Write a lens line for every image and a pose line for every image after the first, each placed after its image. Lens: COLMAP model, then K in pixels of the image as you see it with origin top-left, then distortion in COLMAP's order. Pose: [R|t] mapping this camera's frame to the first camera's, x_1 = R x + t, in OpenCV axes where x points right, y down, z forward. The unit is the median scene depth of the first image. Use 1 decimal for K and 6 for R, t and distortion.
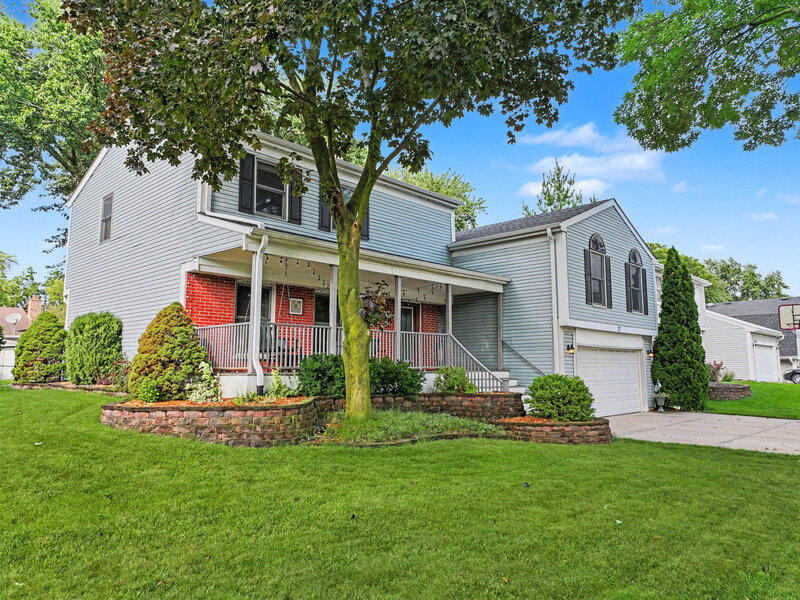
lens RADIAL K [[562.4, 0, 400.1], [0, 562.4, 298.6], [0, 0, 1]] dist [0.009881, 0.010253]
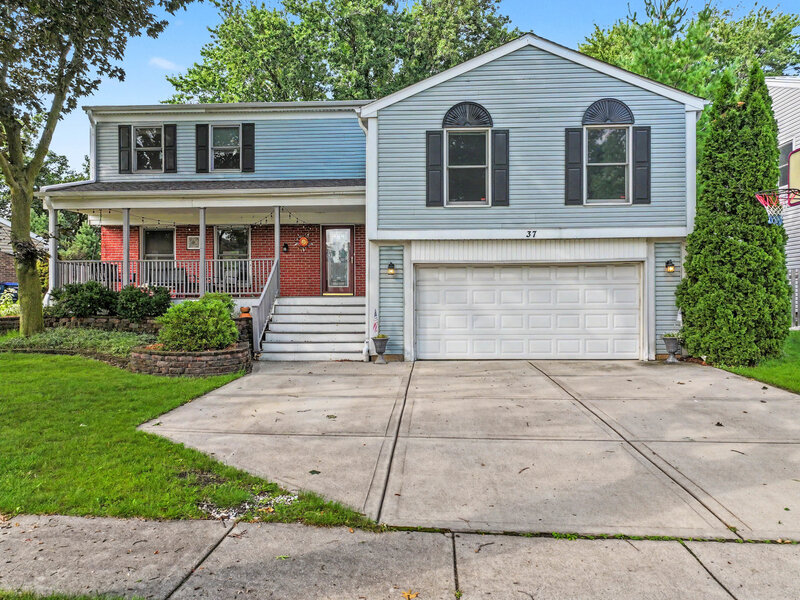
lens RADIAL K [[562.4, 0, 401.1], [0, 562.4, 299.0], [0, 0, 1]] dist [0.009881, 0.010253]
pose [[0.651601, 0.002222, -0.758559, 0.888747], [0.098157, 0.991341, 0.087221, 0.063658], [0.752185, -0.131291, 0.645741, 0.489228]]
